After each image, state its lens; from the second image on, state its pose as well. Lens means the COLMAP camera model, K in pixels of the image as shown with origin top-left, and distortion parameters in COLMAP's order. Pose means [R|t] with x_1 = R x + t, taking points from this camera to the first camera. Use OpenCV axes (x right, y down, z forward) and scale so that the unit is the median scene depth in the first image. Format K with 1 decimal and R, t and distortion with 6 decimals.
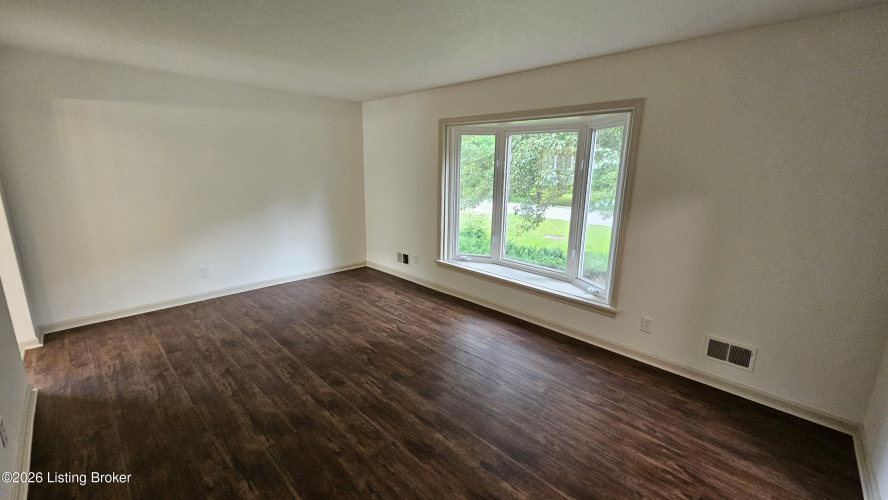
lens RADIAL K [[363.2, 0, 446.0], [0, 363.2, 244.5], [0, 0, 1]] dist [0.002167, 0.000347]
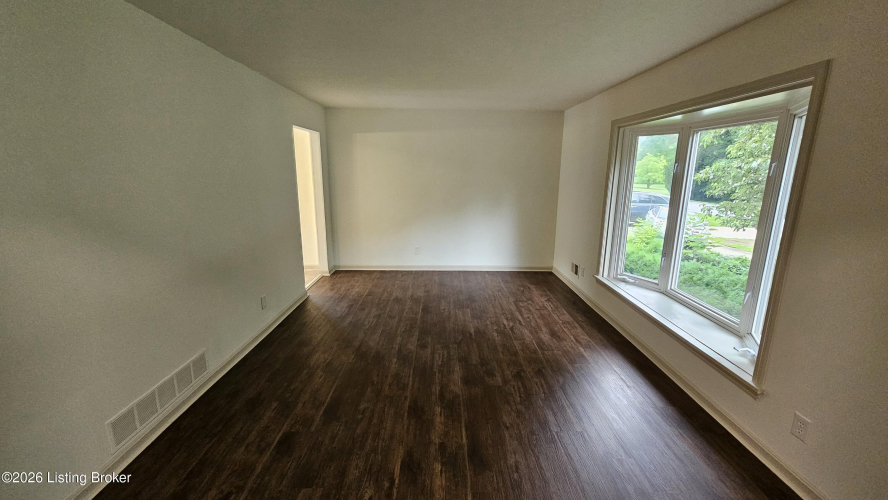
lens RADIAL K [[363.2, 0, 445.7], [0, 363.2, 248.2], [0, 0, 1]] dist [0.002167, 0.000347]
pose [[0.707251, 0.139019, -0.693159, 0.443465], [-0.145582, 0.988101, 0.049630, -0.019338], [0.691811, 0.065810, 0.719074, 0.103839]]
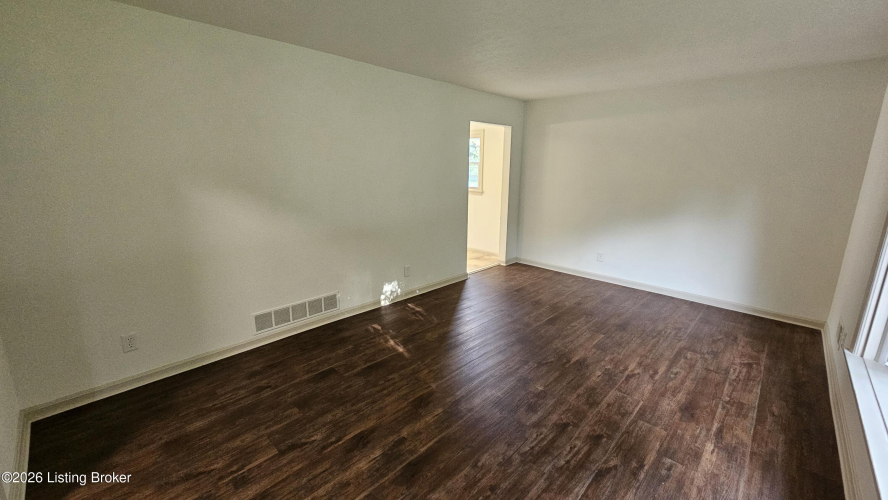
lens RADIAL K [[363.2, 0, 446.0], [0, 363.2, 246.0], [0, 0, 1]] dist [0.002167, 0.000347]
pose [[0.014471, 0.204358, -0.978789, 0.577707], [-0.221317, 0.955267, 0.196175, -0.094939], [0.975095, 0.213784, 0.059051, 0.529682]]
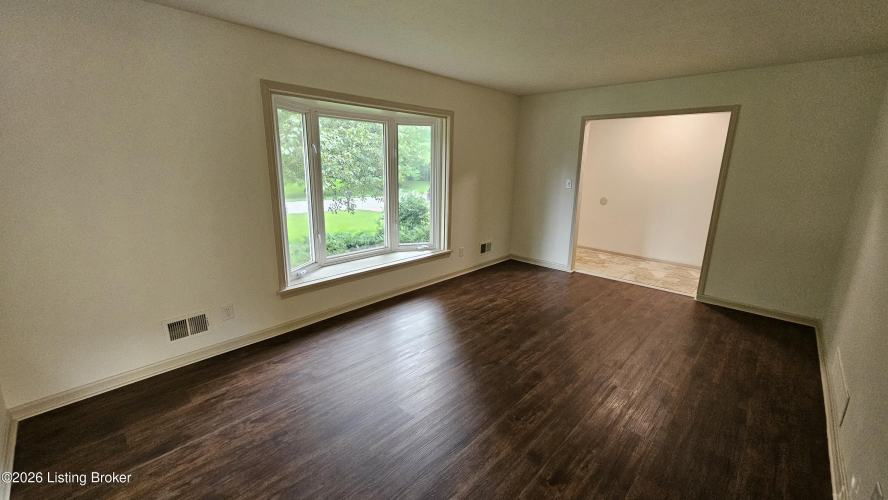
lens RADIAL K [[363.2, 0, 443.2], [0, 363.2, 249.1], [0, 0, 1]] dist [0.002167, 0.000347]
pose [[-0.016581, -0.256376, 0.966435, -0.905022], [0.192009, 0.947762, 0.254717, -0.197859], [-0.981253, 0.189787, 0.033512, 0.888085]]
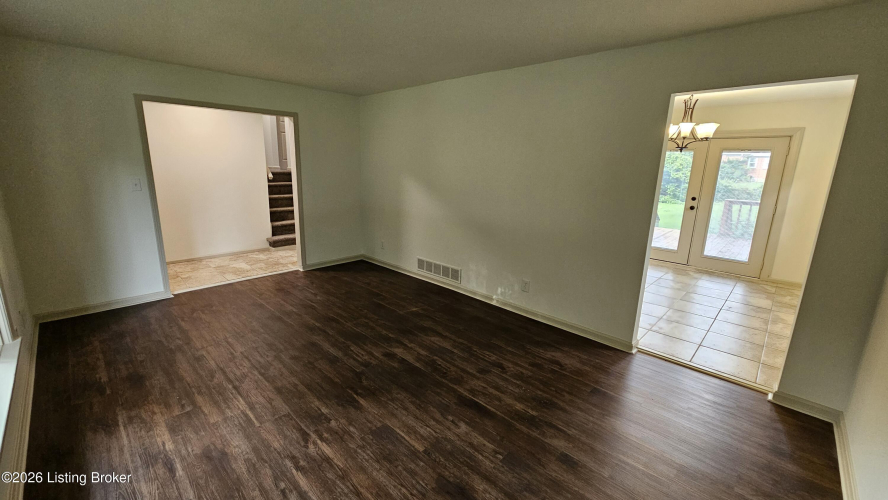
lens RADIAL K [[363.2, 0, 445.2], [0, 363.2, 250.0], [0, 0, 1]] dist [0.002167, 0.000347]
pose [[-0.999077, -0.039987, -0.015687, -0.338179], [-0.042849, 0.902371, 0.428824, -0.300448], [-0.002992, 0.429101, -0.903252, 1.433480]]
